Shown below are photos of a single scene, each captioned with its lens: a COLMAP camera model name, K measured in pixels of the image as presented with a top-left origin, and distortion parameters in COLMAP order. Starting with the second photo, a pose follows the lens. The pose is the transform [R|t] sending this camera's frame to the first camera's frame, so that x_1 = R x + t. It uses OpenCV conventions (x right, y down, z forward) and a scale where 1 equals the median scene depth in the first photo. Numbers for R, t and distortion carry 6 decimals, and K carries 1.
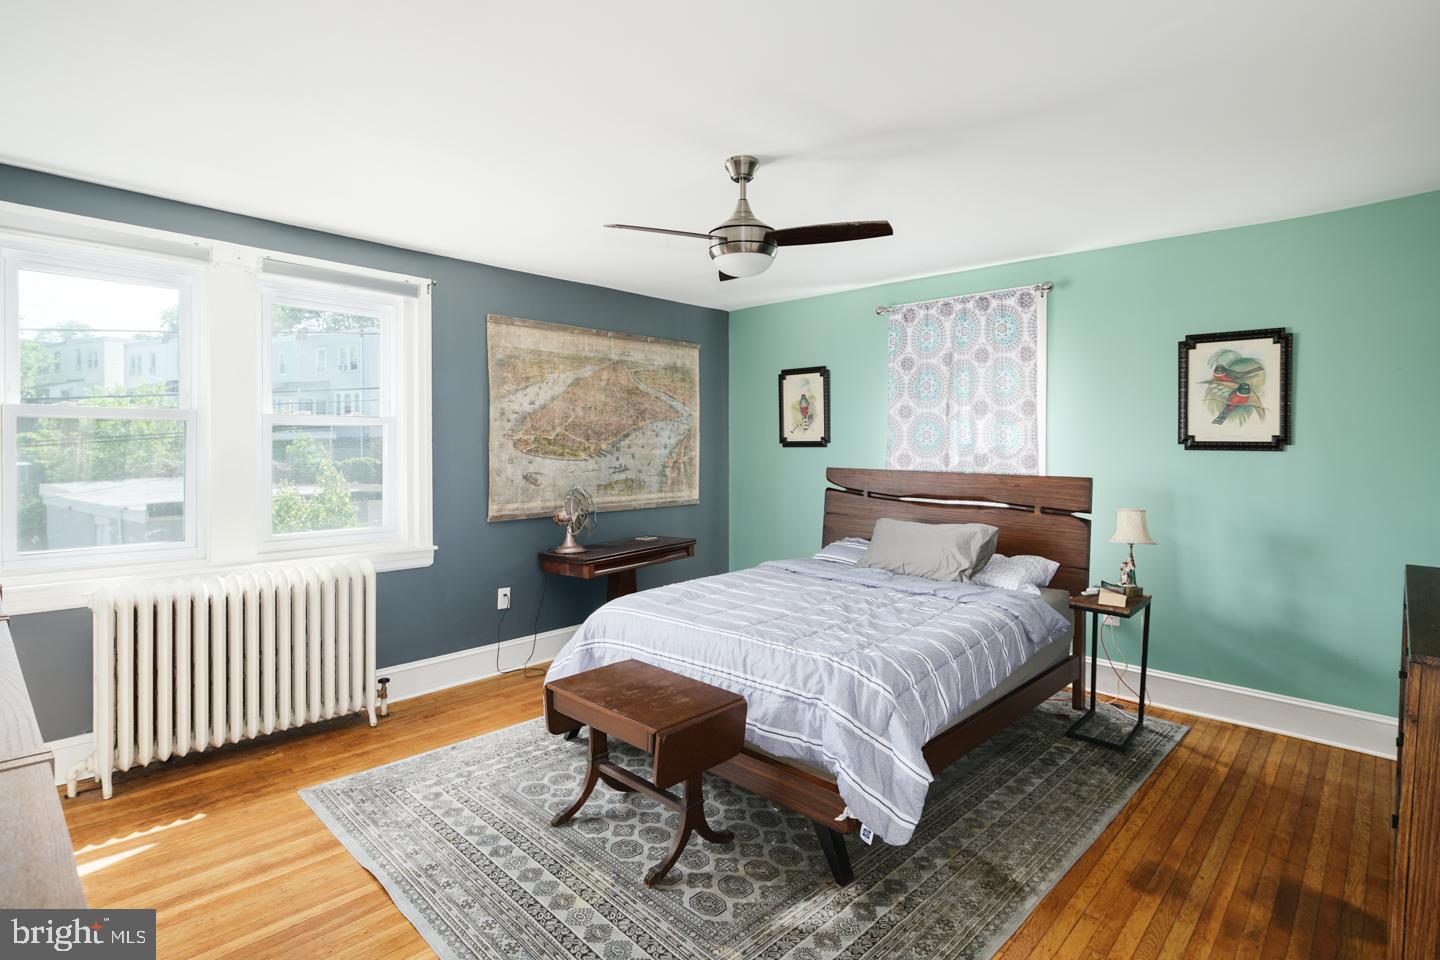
lens RADIAL K [[697.3, 0, 726.7], [0, 697.3, 451.4], [0, 0, 1]] dist [-0.001432, 0.000240]
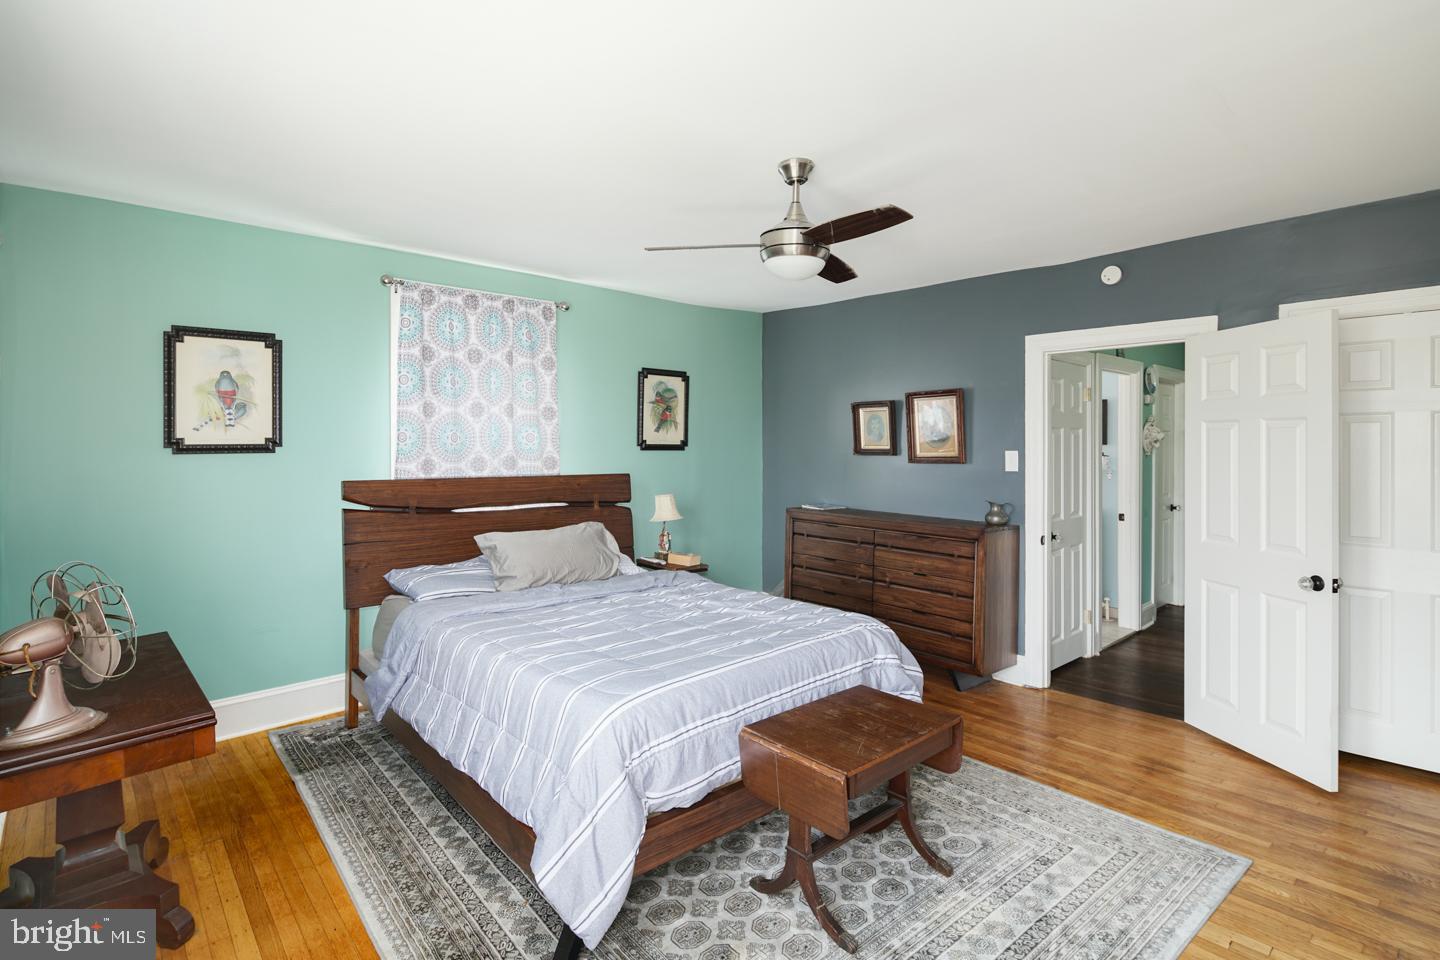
lens RADIAL K [[685.3, 0, 715.7], [0, 685.3, 444.2], [0, 0, 1]] dist [0.003859, 0.000346]
pose [[0.112015, -0.004342, 0.993697, -0.548180], [0.010829, 0.999936, 0.003148, -0.014071], [-0.993647, 0.010408, 0.112055, 0.572957]]
